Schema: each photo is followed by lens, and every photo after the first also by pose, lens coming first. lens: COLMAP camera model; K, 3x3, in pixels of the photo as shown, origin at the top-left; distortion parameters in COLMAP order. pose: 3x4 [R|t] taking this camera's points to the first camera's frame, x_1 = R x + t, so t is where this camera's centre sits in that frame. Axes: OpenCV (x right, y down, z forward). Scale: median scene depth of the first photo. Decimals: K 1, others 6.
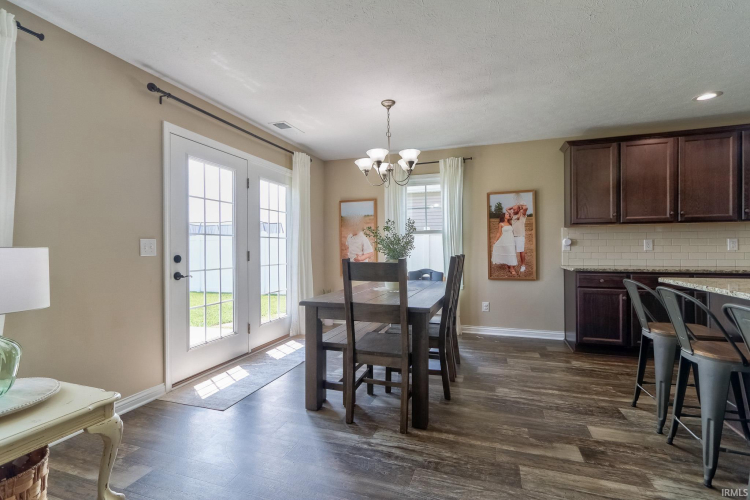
lens RADIAL K [[347.0, 0, 381.6], [0, 347.0, 252.7], [0, 0, 1]] dist [0.011673, -0.000165]
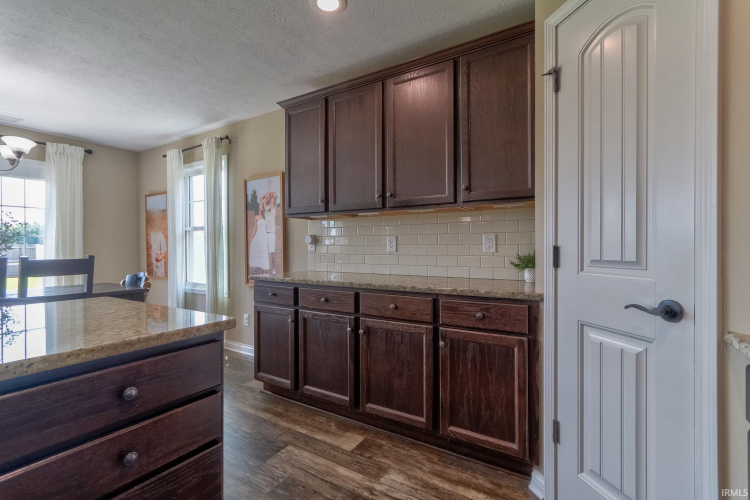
lens RADIAL K [[347.0, 0, 376.7], [0, 347.0, 248.7], [0, 0, 1]] dist [0.011673, -0.000165]
pose [[0.968257, 0.000880, -0.249956, 0.815910], [0.000027, 0.999993, 0.003622, -0.013287], [0.249958, -0.003514, 0.968250, 0.299777]]
